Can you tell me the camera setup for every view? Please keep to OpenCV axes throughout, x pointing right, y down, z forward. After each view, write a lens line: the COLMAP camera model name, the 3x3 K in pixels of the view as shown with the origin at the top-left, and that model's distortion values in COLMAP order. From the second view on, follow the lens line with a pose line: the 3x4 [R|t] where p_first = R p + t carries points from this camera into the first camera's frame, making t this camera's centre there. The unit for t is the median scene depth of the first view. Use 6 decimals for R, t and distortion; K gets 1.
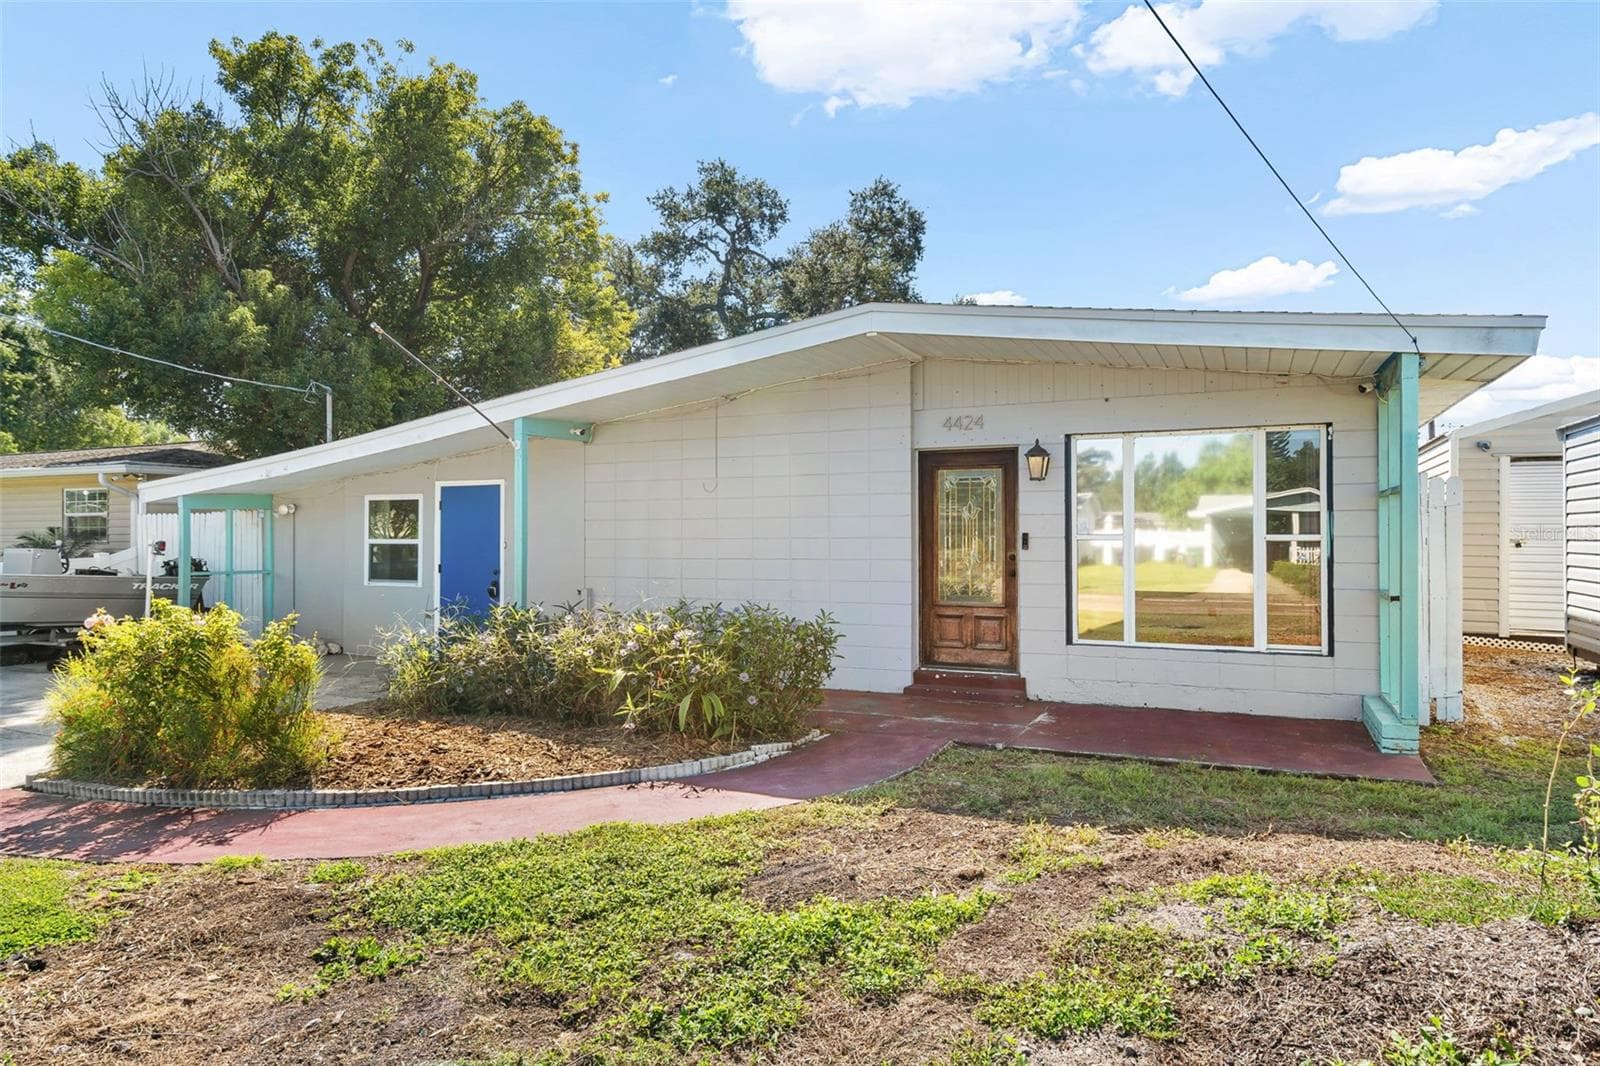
lens RADIAL K [[964.3, 0, 800.0], [0, 964.3, 533.0], [0, 0, 1]] dist [-0.000963, 0.000476]
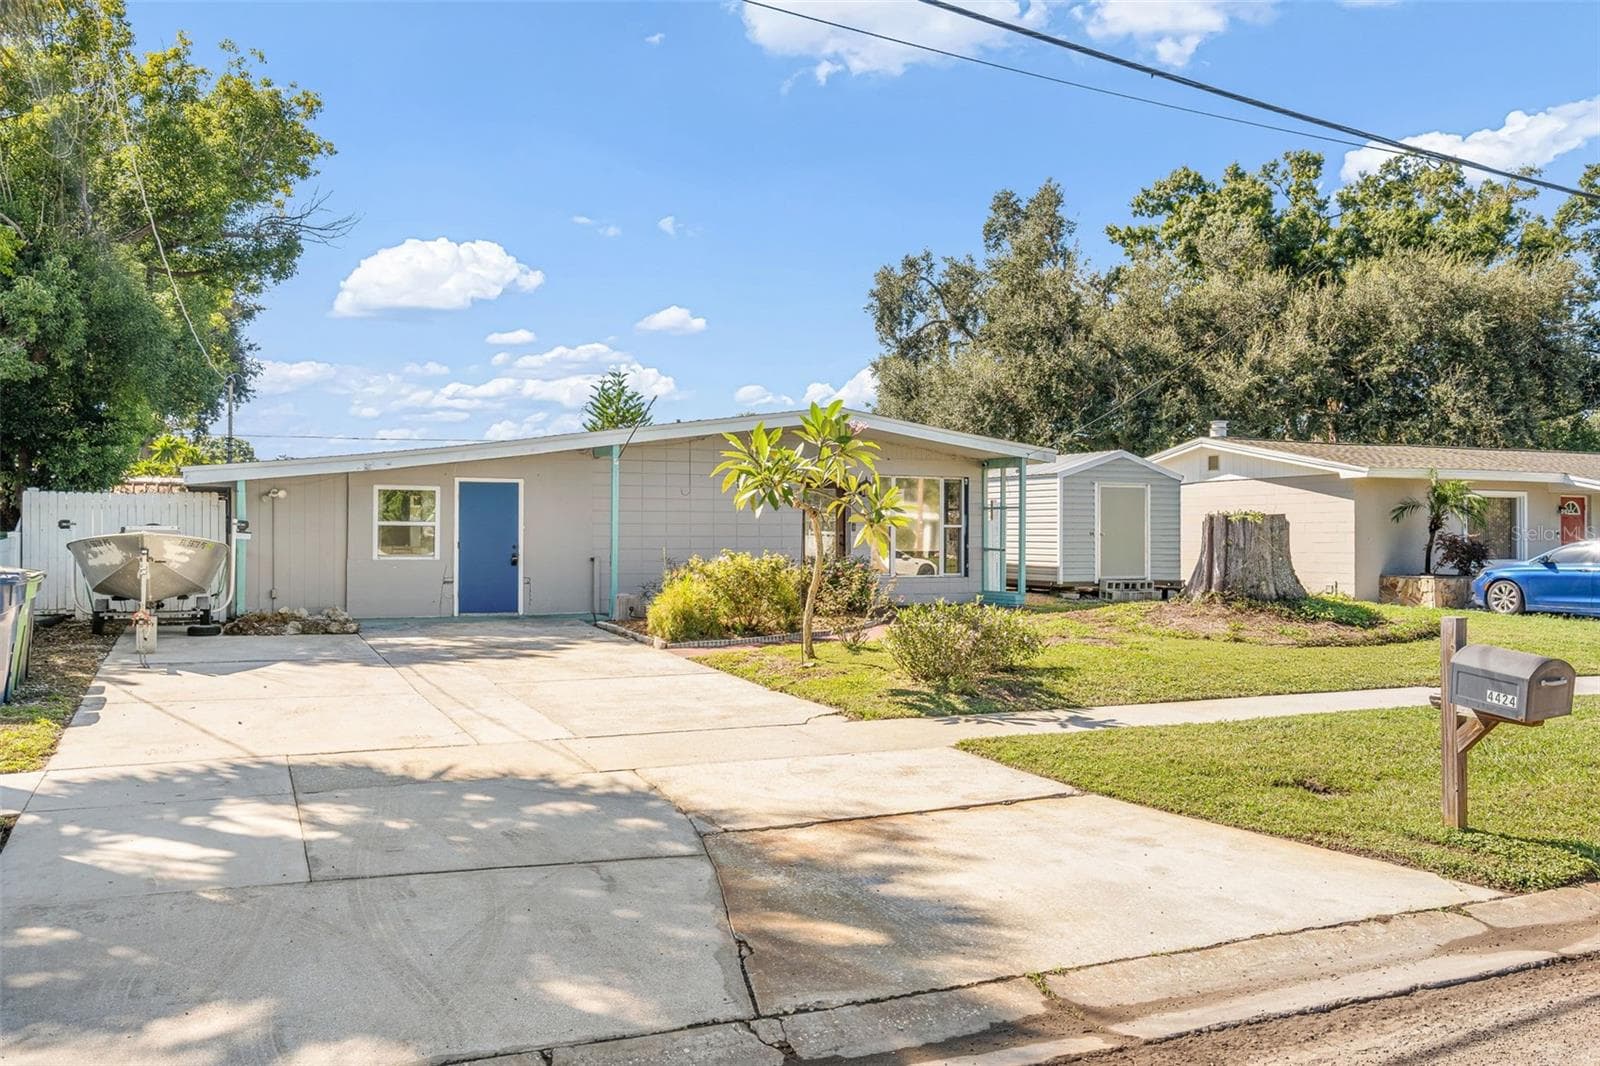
lens RADIAL K [[1245.5, 0, 800.0], [0, 1245.5, 533.0], [0, 0, 1]] dist [0.002239, 0.000178]
pose [[0.641818, 0.006411, 0.766830, -1.223680], [-0.008720, 0.999961, -0.001062, 0.016422], [-0.766808, -0.006005, 0.641849, -0.385882]]
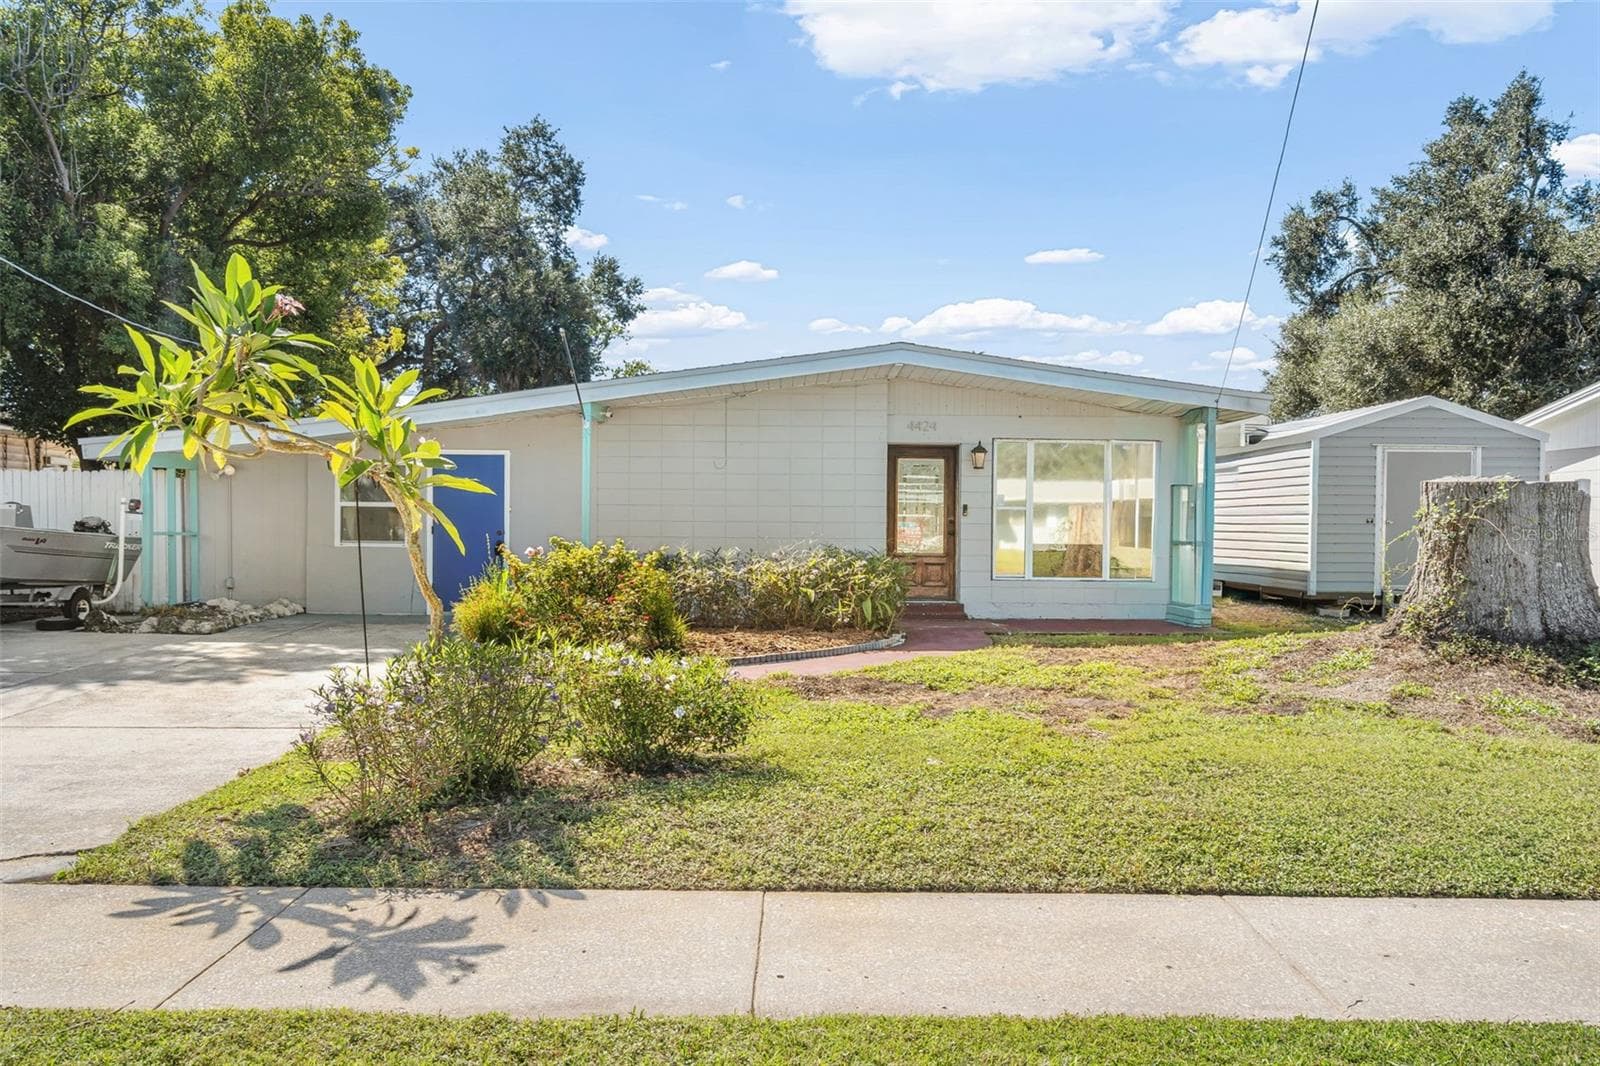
lens RADIAL K [[1180.9, 0, 799.5], [0, 1180.9, 577.8], [0, 0, 1]] dist [-0.002084, 0.001843]
pose [[0.897093, -0.008961, 0.441751, -0.529160], [-0.013491, 0.998773, 0.047658, 0.019489], [-0.441636, -0.048714, 0.895871, -0.336179]]
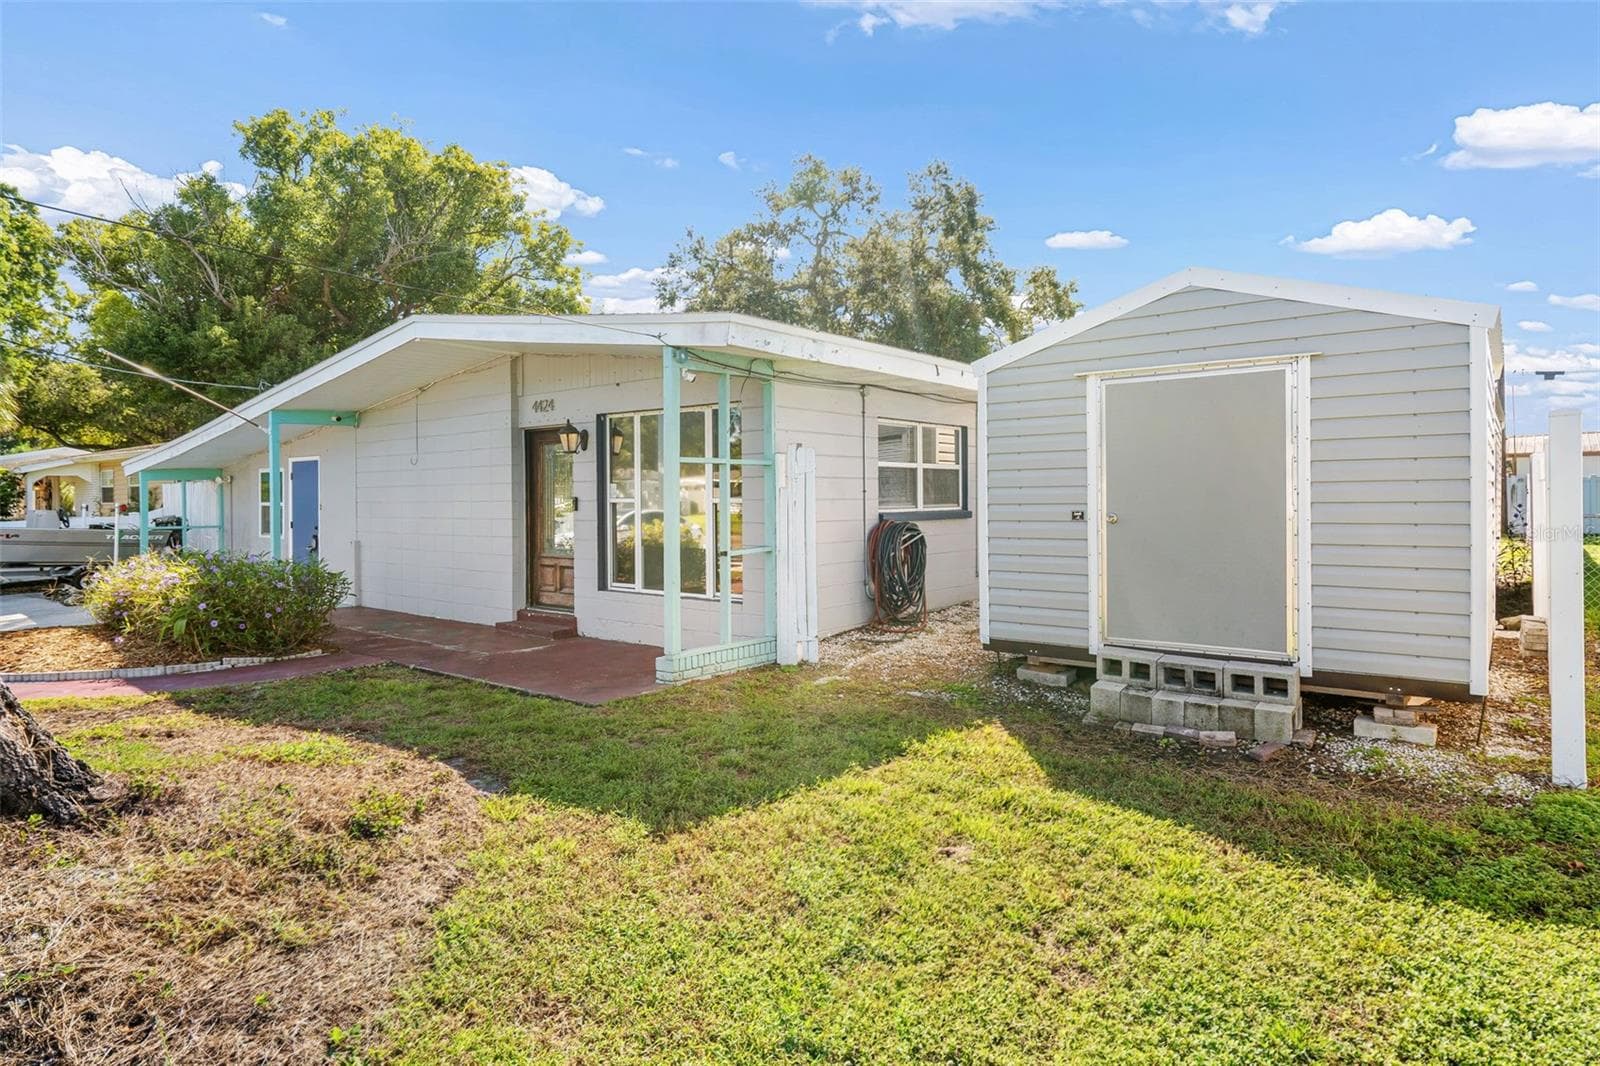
lens RADIAL K [[874.5, 0, 813.5], [0, 874.5, 512.8], [0, 0, 1]] dist [-0.003828, -0.000484]
pose [[0.979593, 0.001179, -0.200987, 0.500136], [0.002727, 0.999813, 0.019153, -0.000422], [0.200972, -0.019310, 0.979407, -0.007896]]
